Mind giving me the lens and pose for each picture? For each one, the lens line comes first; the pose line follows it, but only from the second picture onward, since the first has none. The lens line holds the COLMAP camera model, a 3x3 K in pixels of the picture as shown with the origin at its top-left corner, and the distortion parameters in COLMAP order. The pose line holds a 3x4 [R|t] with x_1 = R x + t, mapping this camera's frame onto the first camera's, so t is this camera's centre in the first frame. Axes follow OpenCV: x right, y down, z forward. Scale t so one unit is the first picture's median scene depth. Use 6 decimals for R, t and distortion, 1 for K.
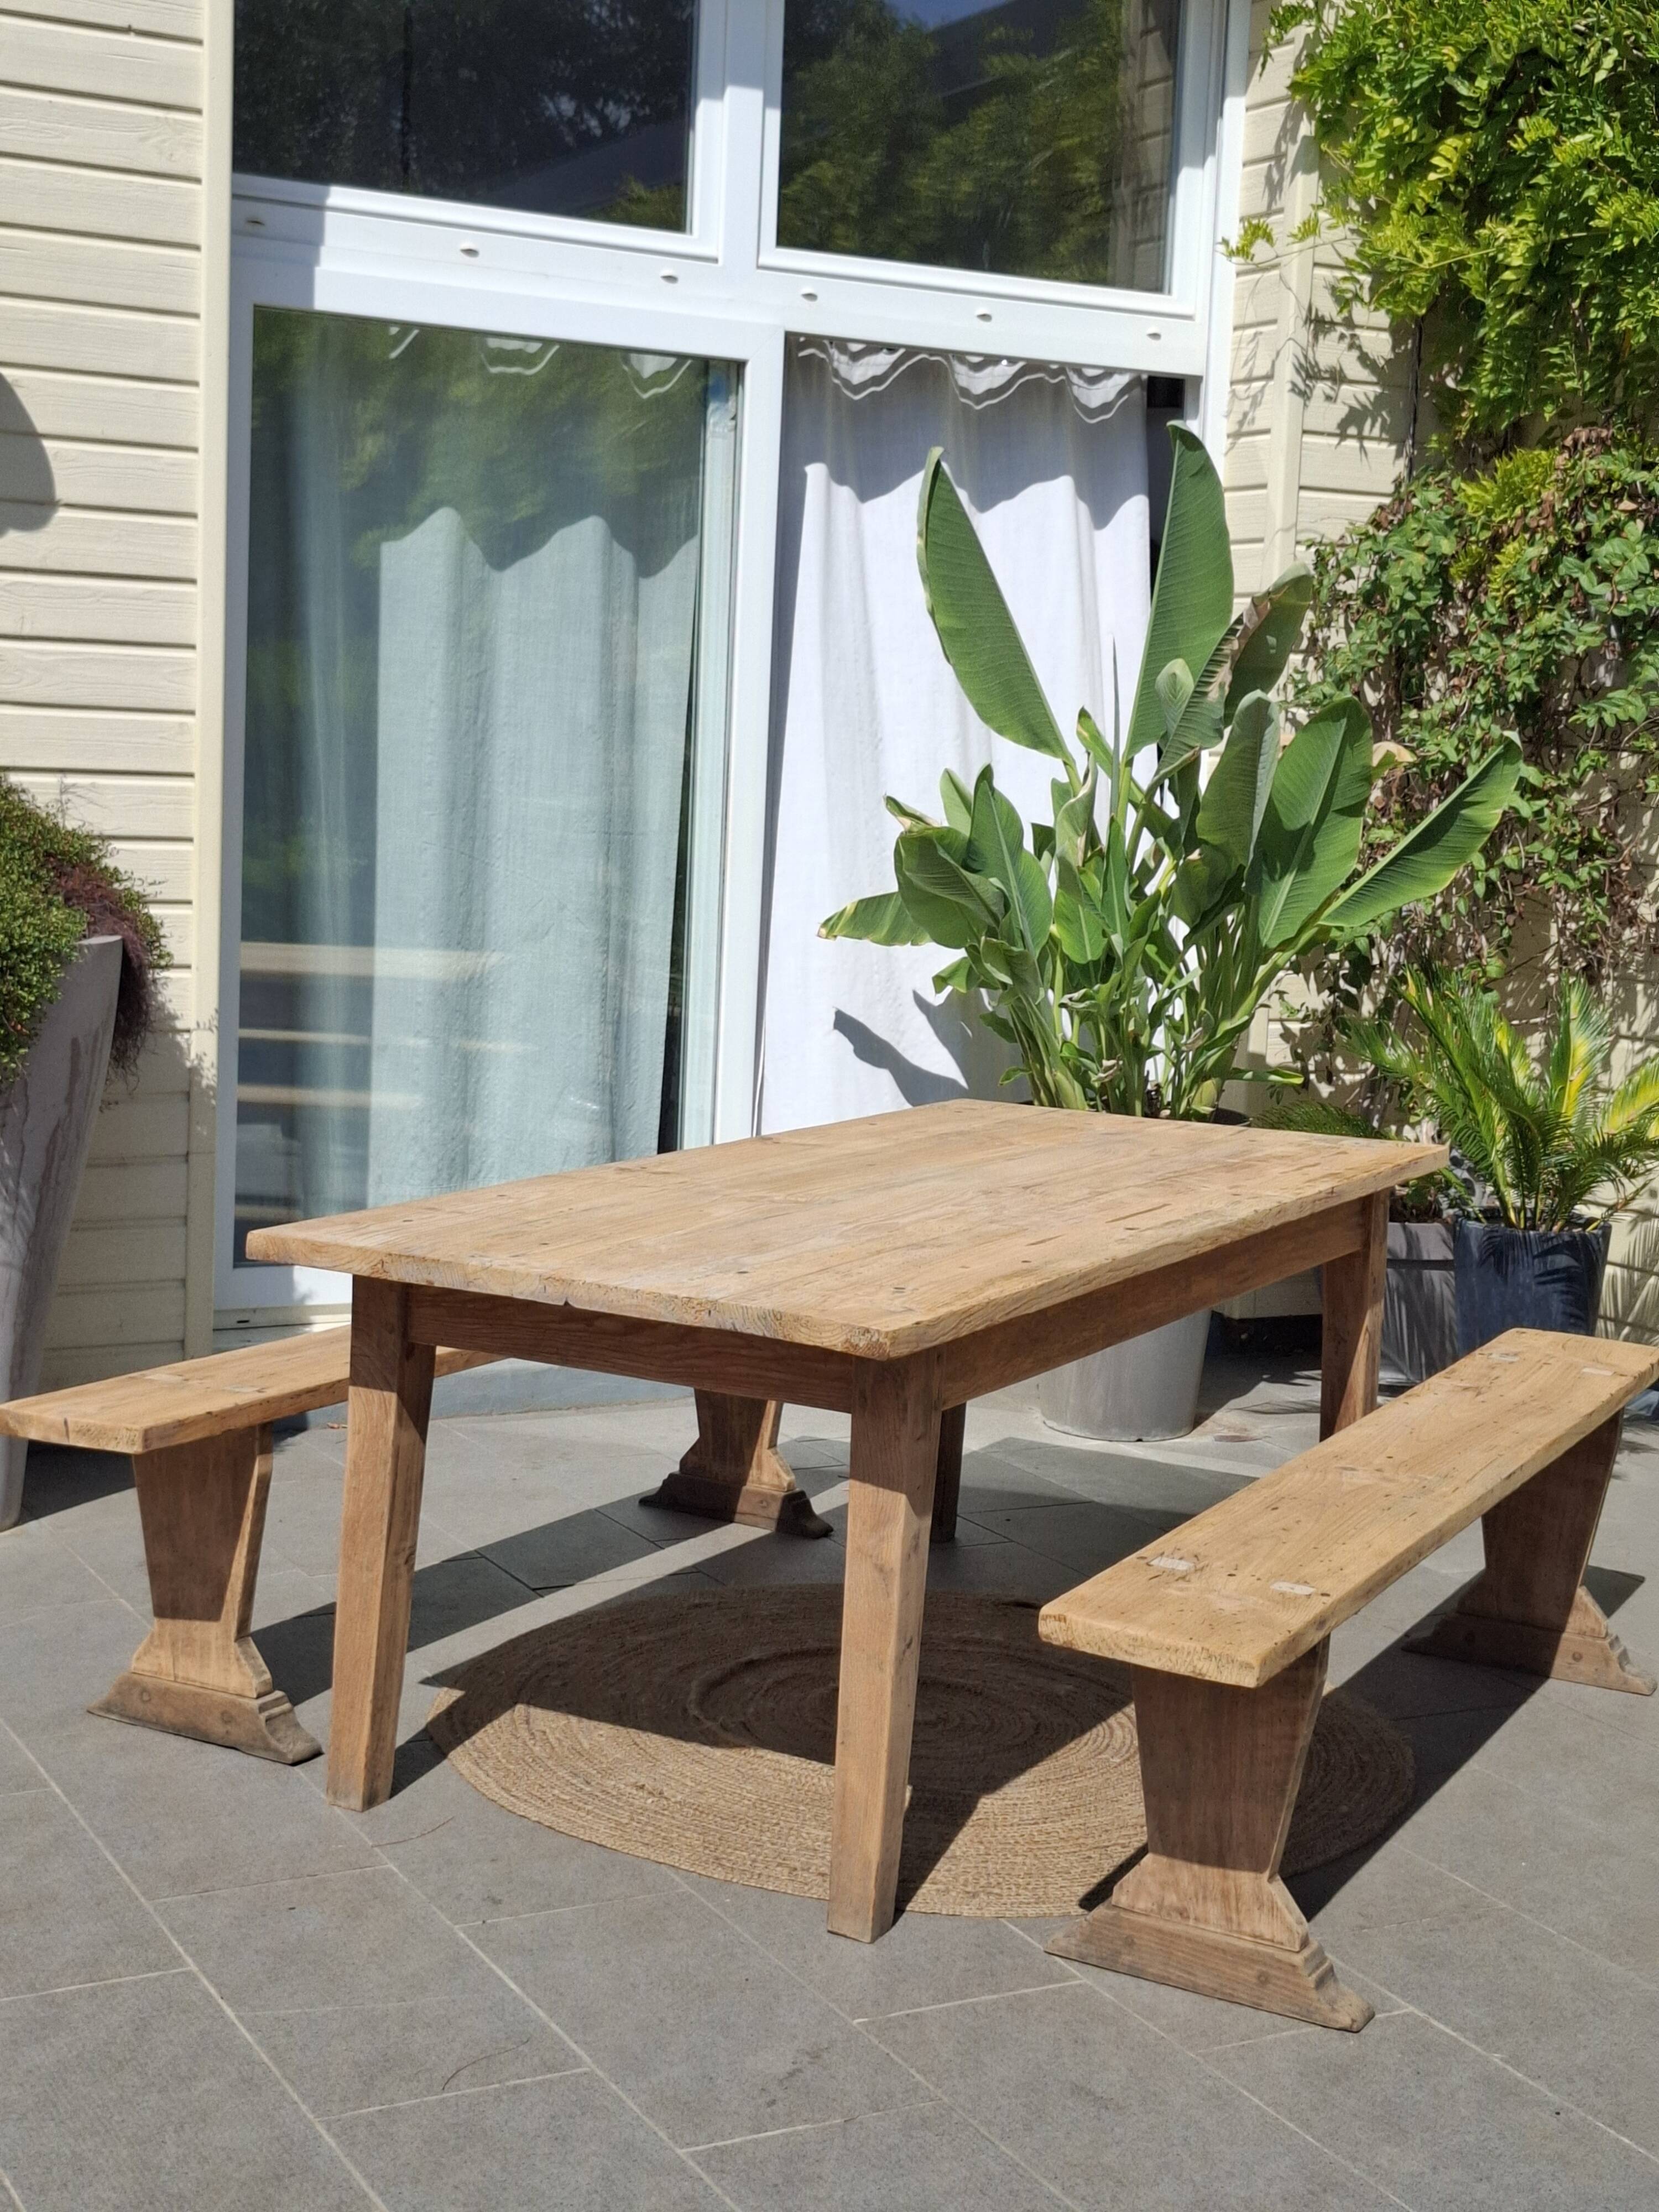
lens RADIAL K [[3062.3, 0, 771.8], [0, 3062.3, 1067.8], [0, 0, 1]] dist [0.103614, -0.018191]
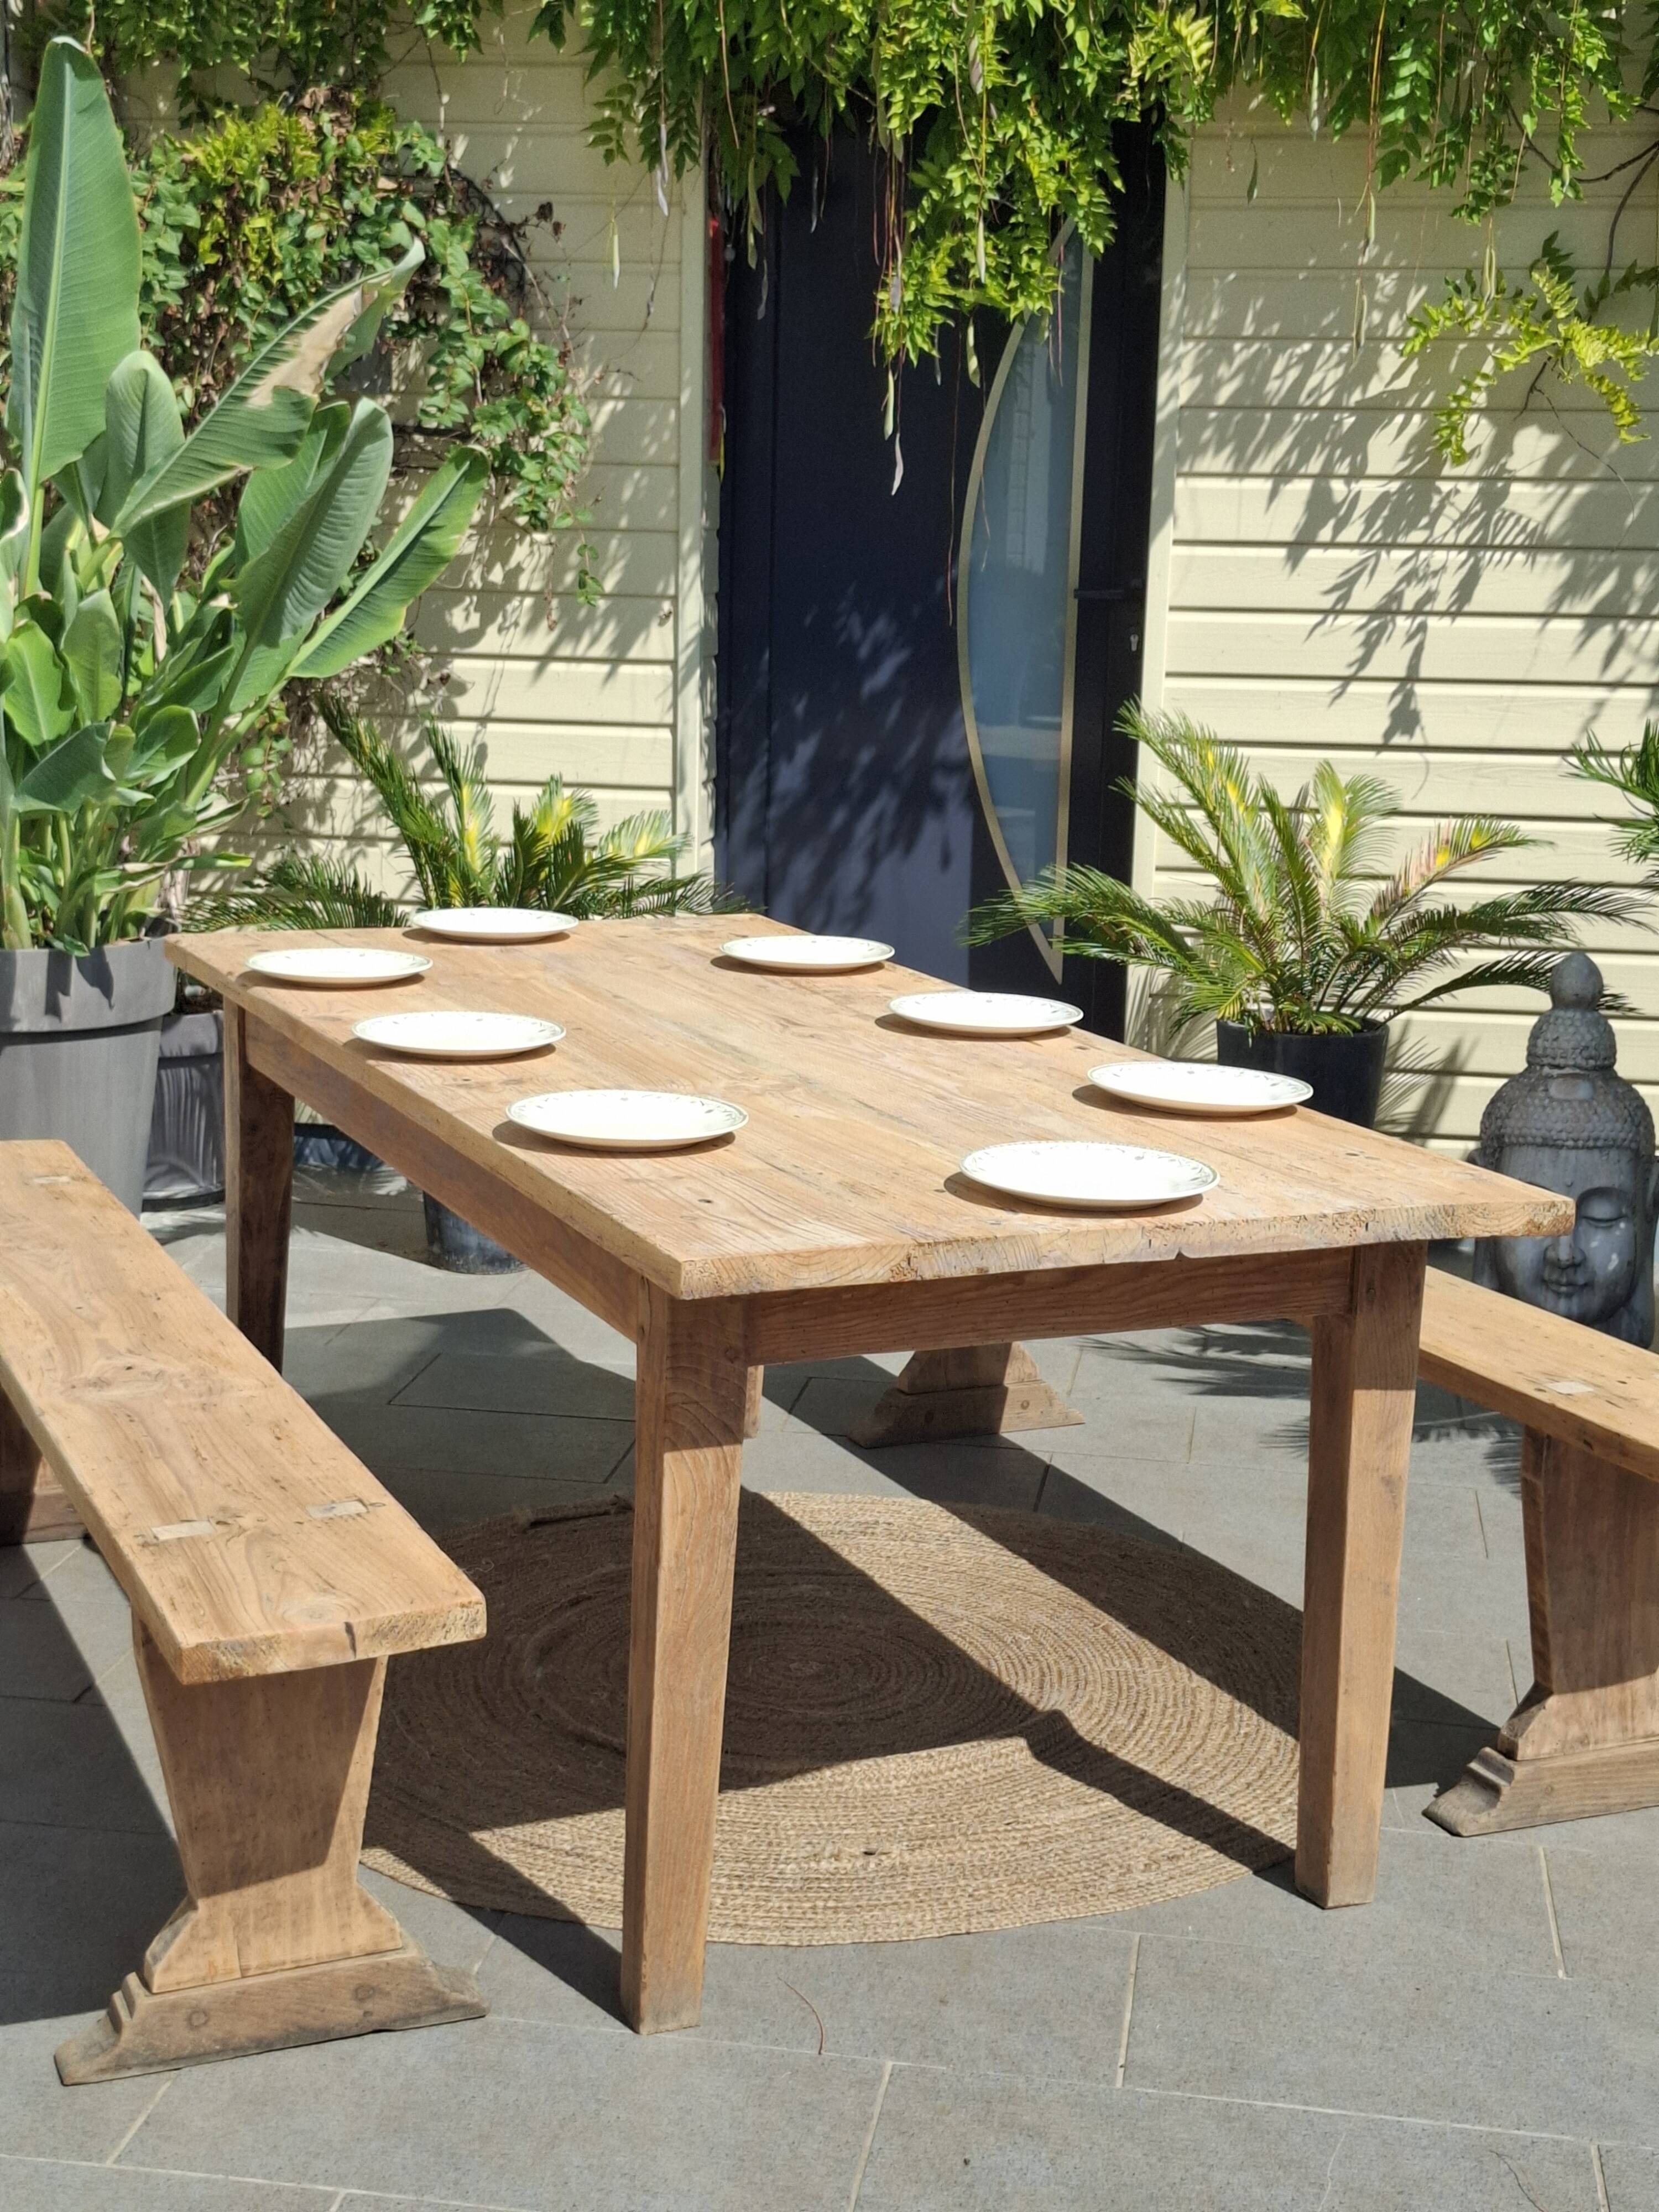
lens RADIAL K [[3064.4, 0, 803.1], [0, 3064.4, 1106.9], [0, 0, 1]] dist [0.154350, -0.318424]
pose [[0.597027, -0.176800, 0.782497, -0.403504], [0.083937, 0.983825, 0.158247, -0.049681], [-0.797818, -0.028797, 0.602210, 0.349157]]
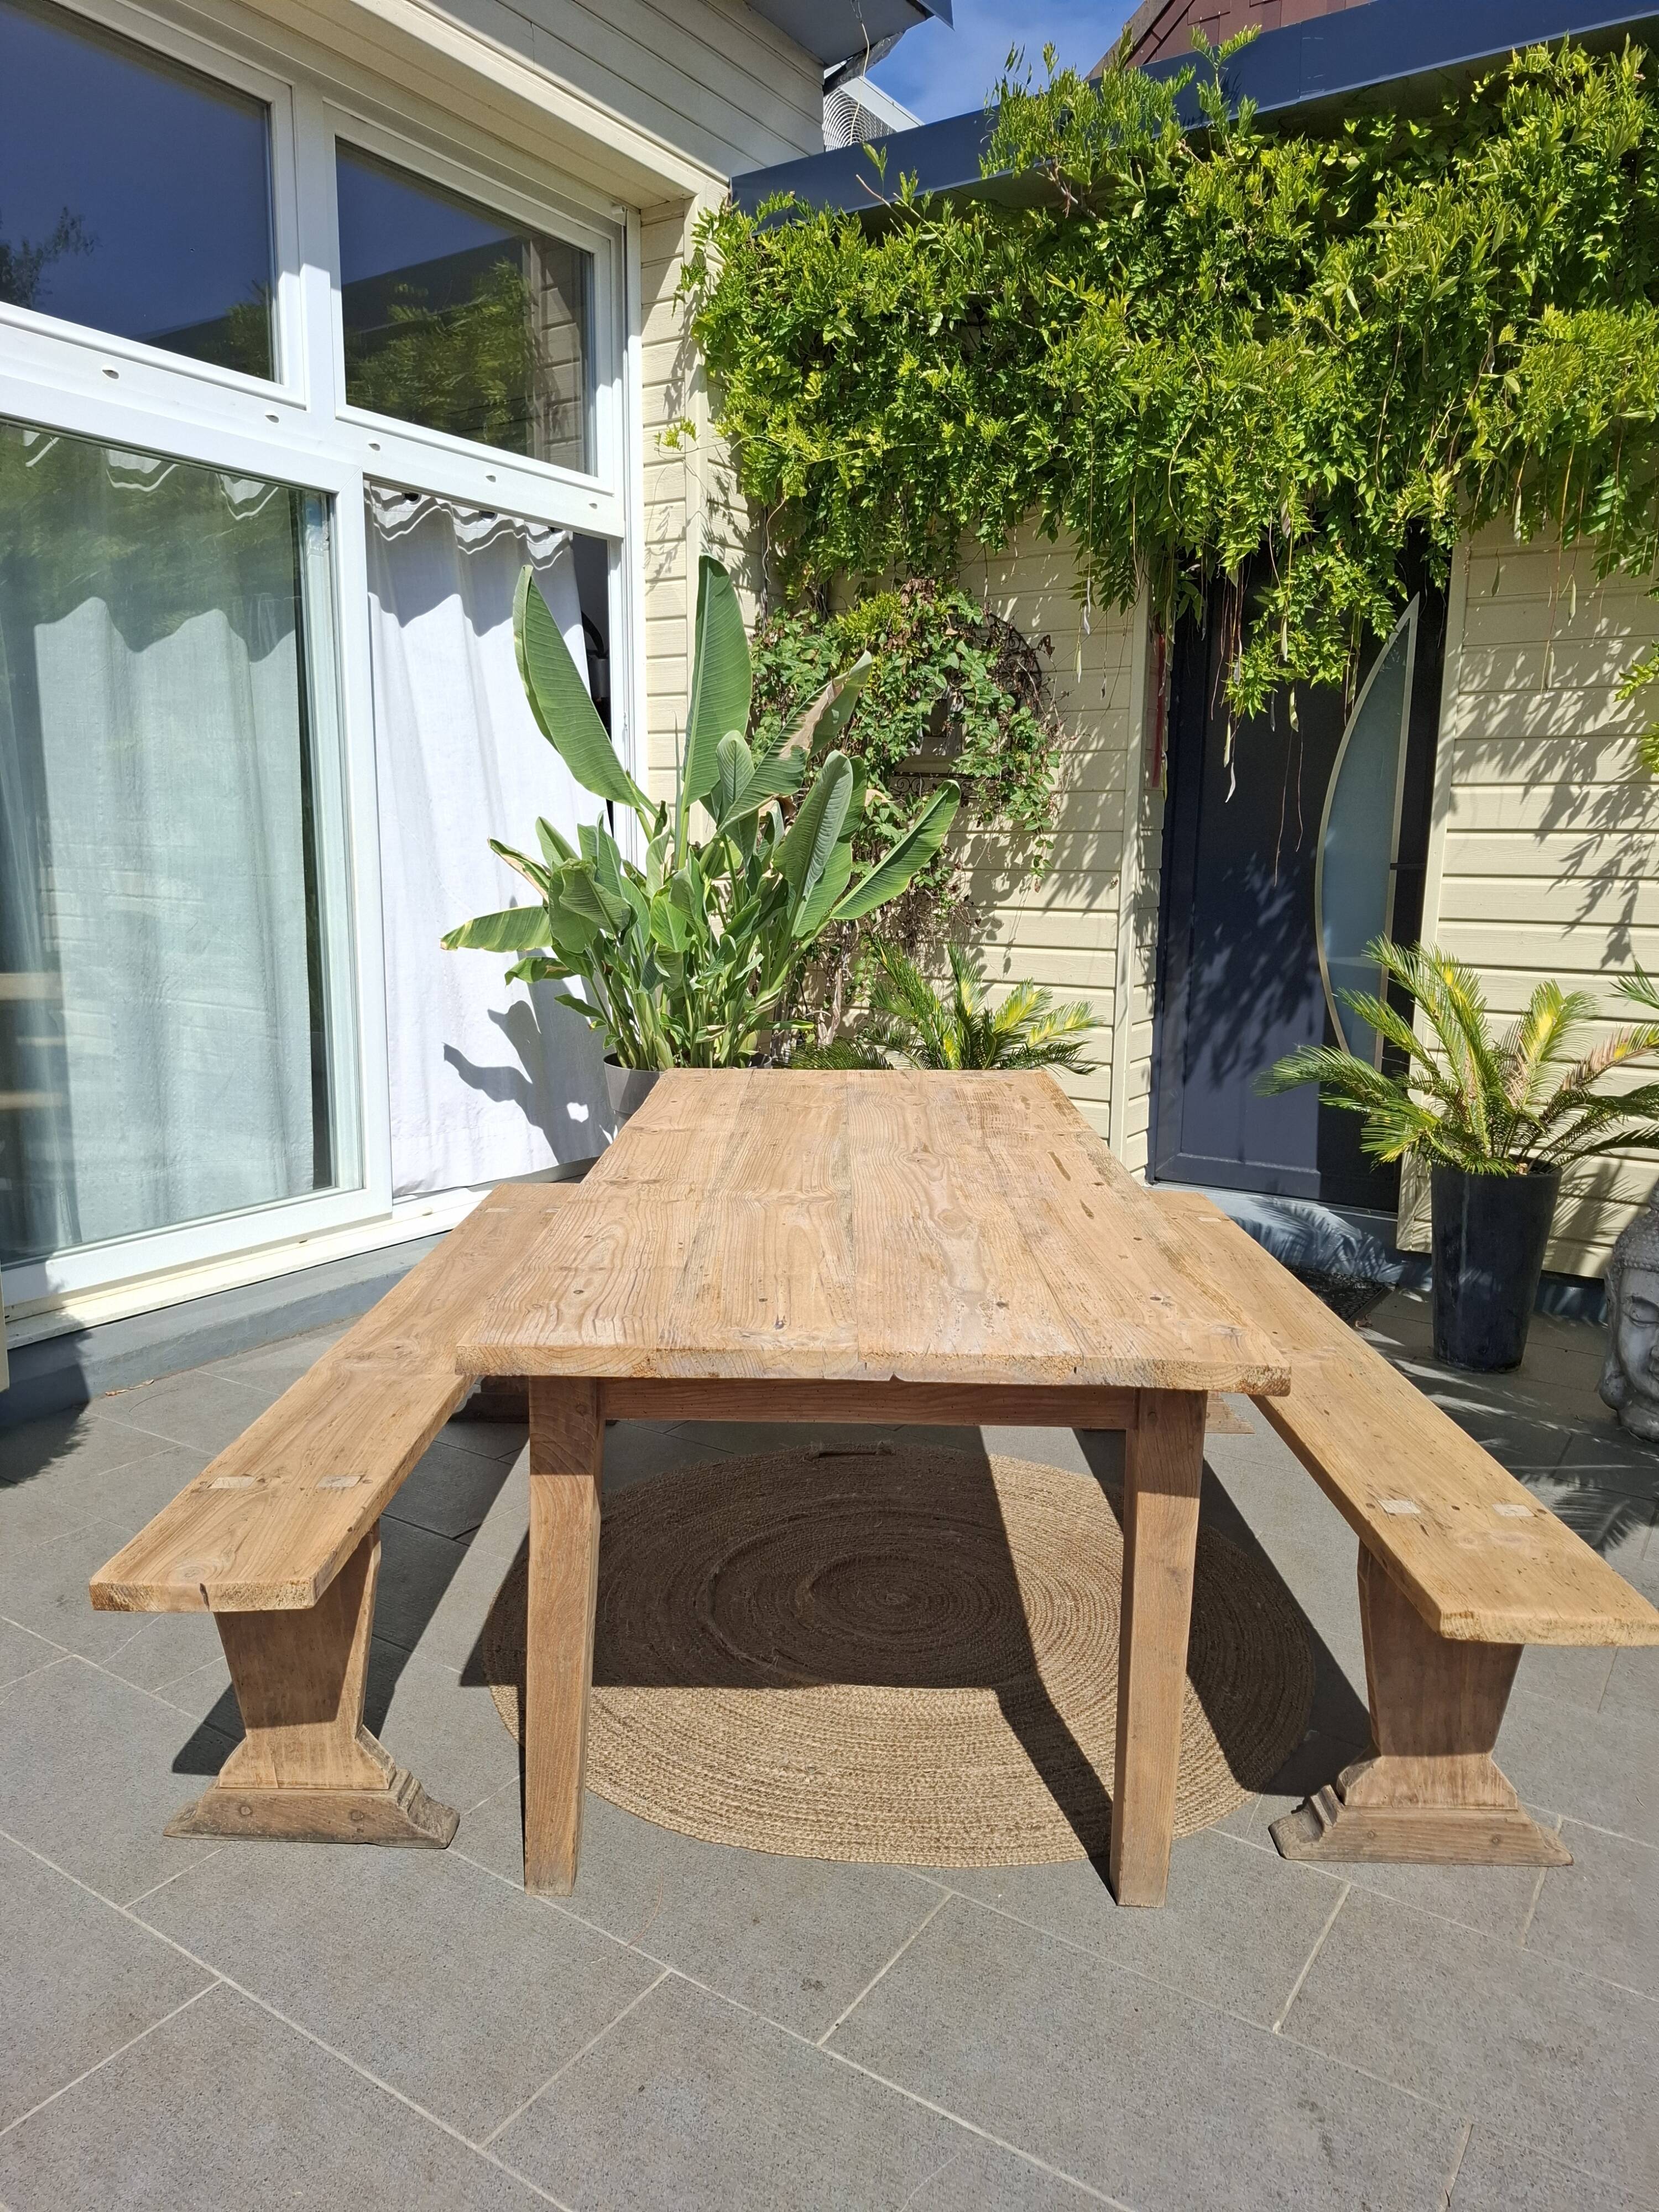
lens RADIAL K [[1538.4, 0, 814.5], [0, 1538.4, 1108.8], [0, 0, 1]] dist [0.077557, -0.098108]
pose [[0.876827, -0.115209, 0.466798, -0.167549], [0.076301, 0.991907, 0.101487, -0.030139], [-0.474712, -0.053369, 0.878521, 0.343237]]
